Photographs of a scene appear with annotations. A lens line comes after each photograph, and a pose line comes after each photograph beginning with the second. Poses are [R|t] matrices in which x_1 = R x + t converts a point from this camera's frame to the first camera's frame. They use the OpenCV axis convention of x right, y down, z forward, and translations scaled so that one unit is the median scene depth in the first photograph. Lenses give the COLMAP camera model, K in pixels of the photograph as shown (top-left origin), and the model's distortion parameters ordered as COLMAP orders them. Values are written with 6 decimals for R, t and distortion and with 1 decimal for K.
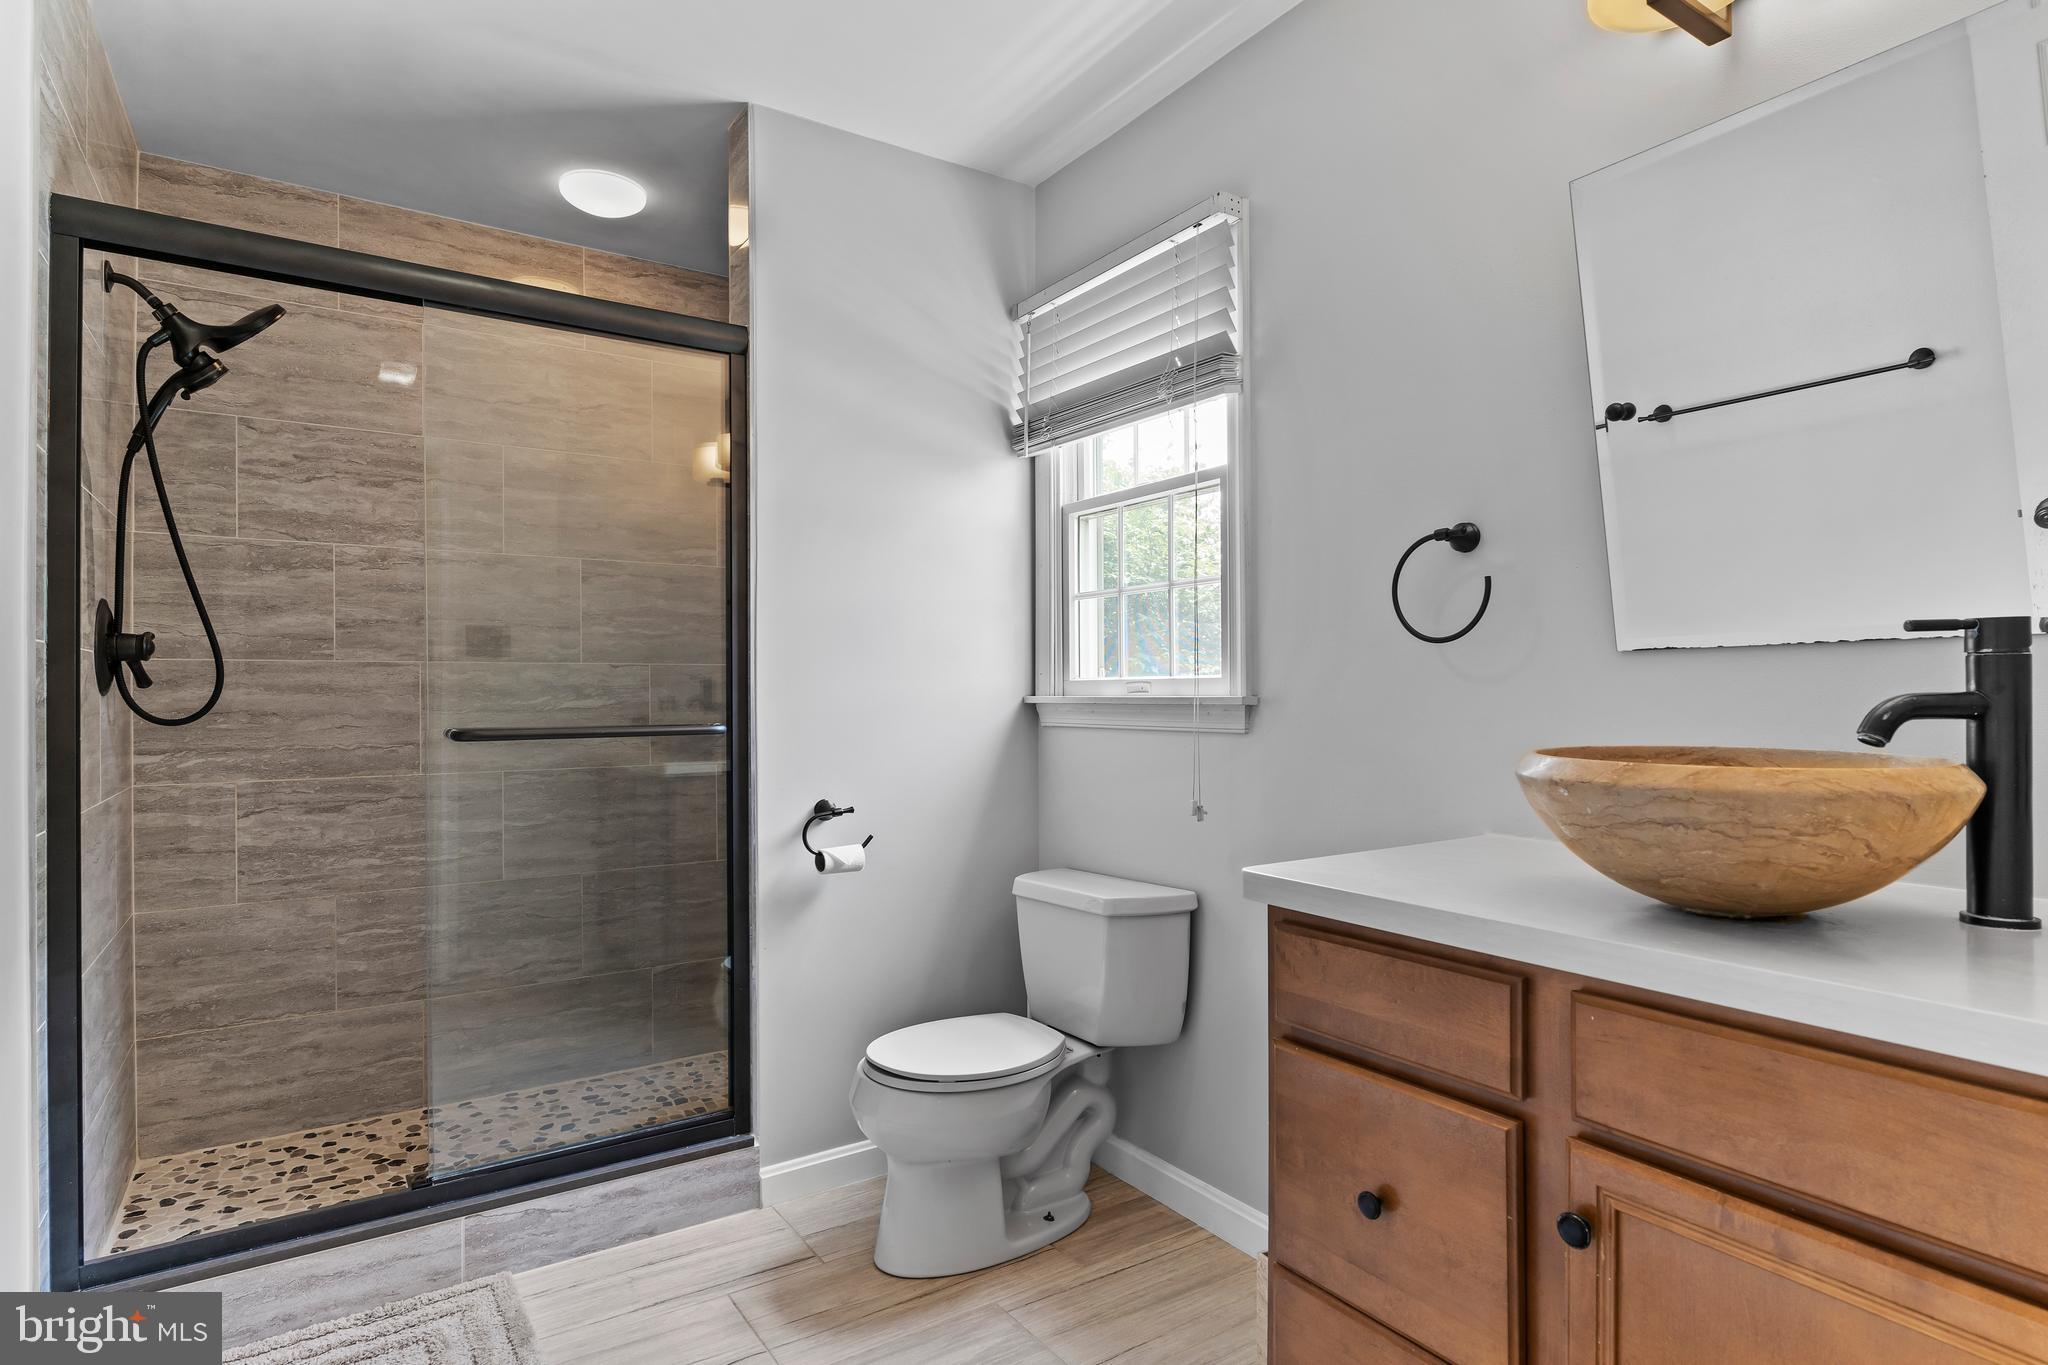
lens RADIAL K [[1058.7, 0, 1020.4], [0, 1058.7, 689.4], [0, 0, 1]] dist [-0.007843, 0.005349]
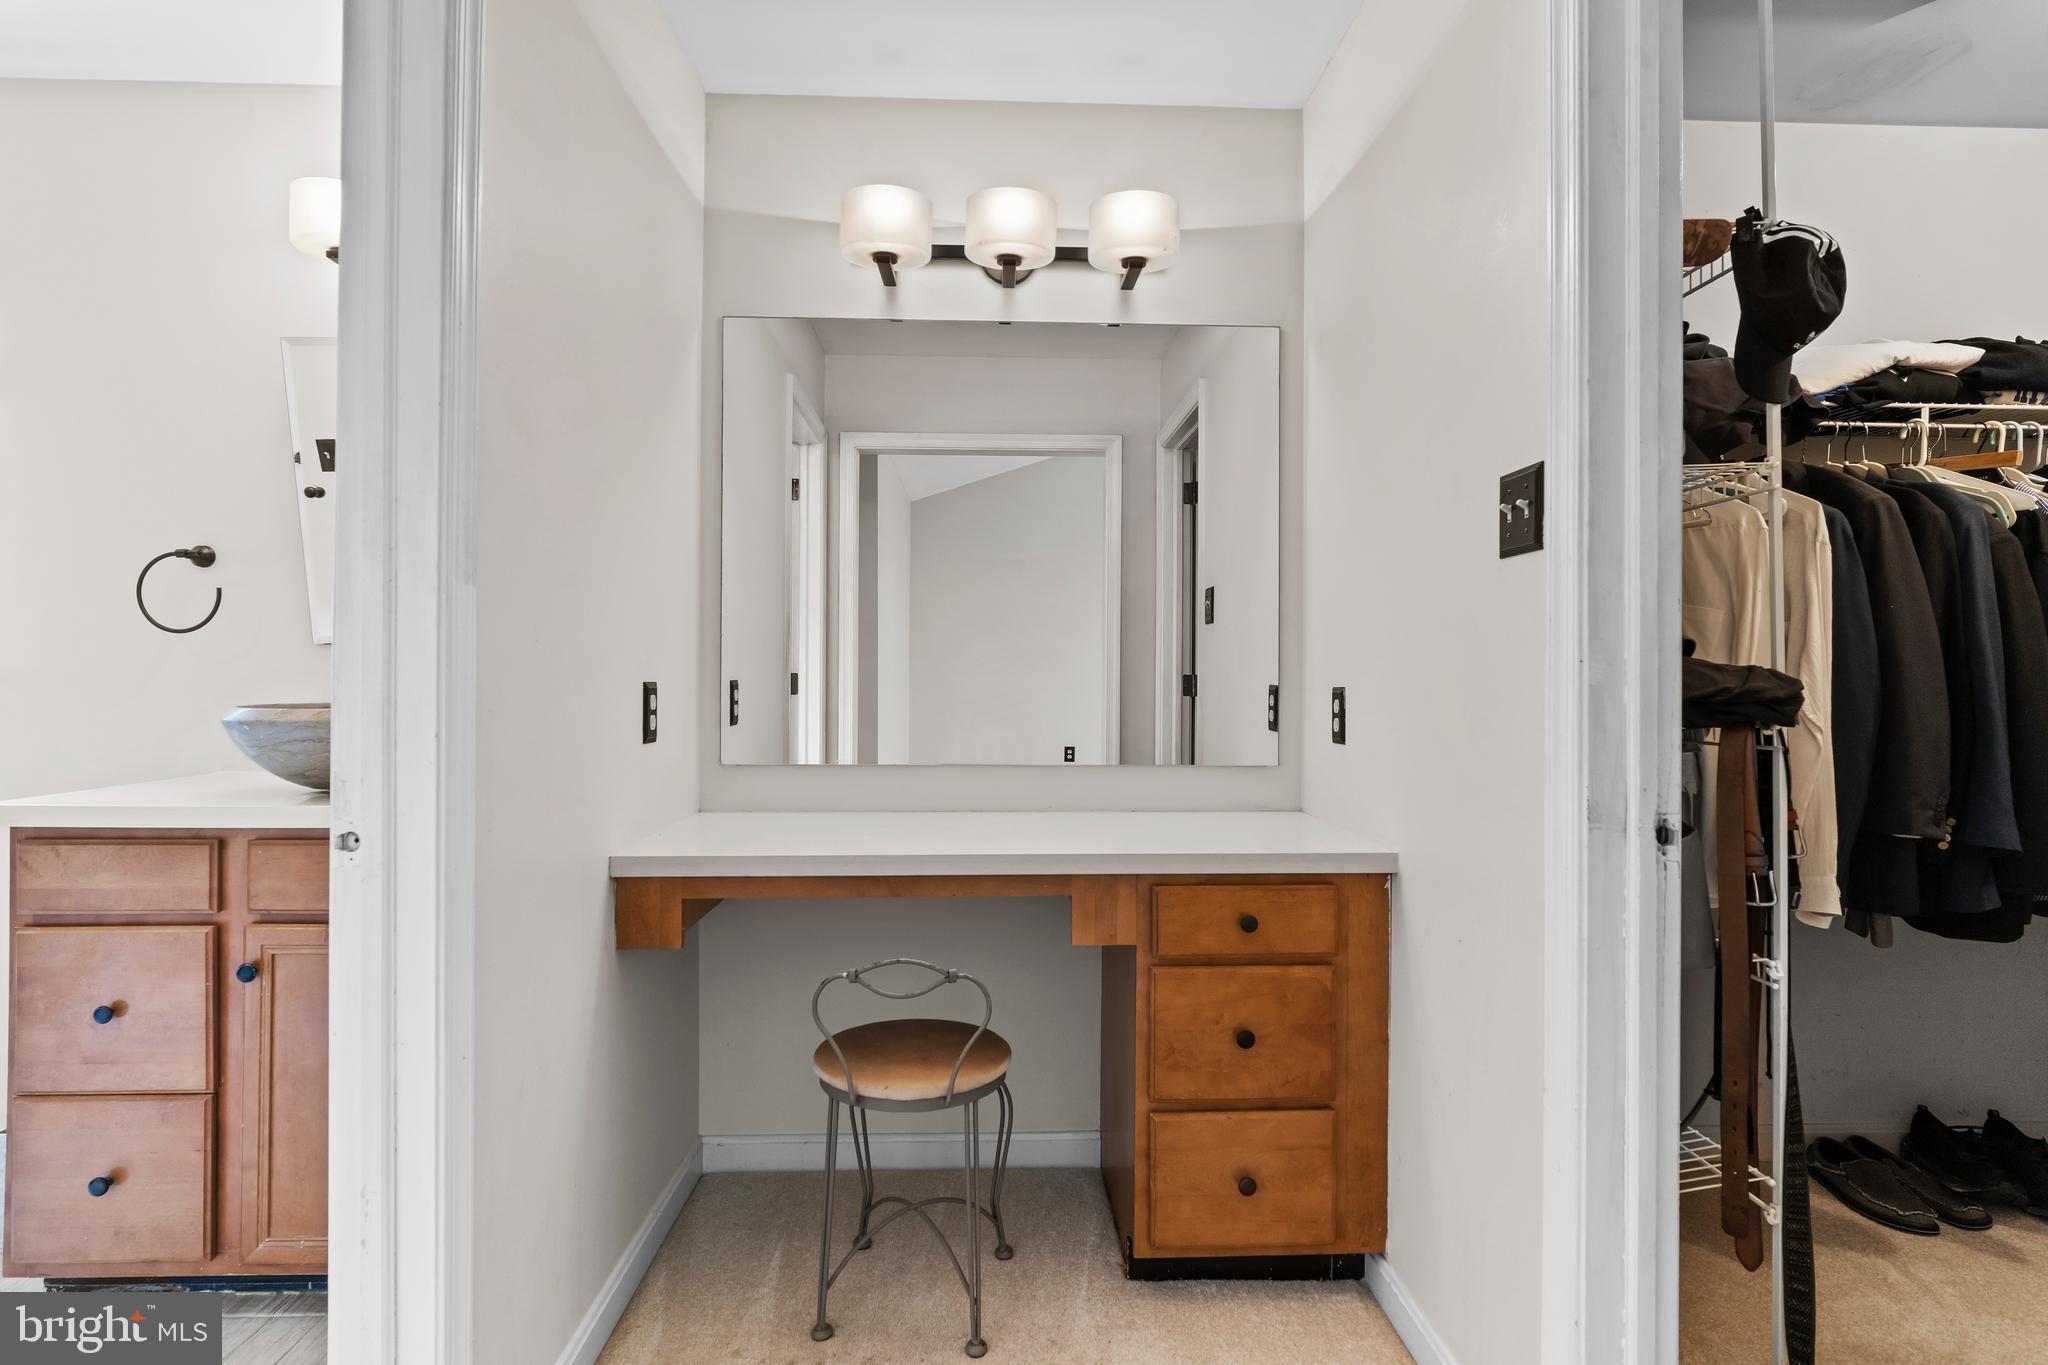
lens RADIAL K [[1058.7, 0, 1023.5], [0, 1058.7, 687.1], [0, 0, 1]] dist [-0.007843, 0.005349]
pose [[0.530325, 0.003704, 0.847786, -0.242532], [-0.014775, 0.999879, 0.004874, 0.004088], [-0.847665, -0.015111, 0.530316, -0.874772]]
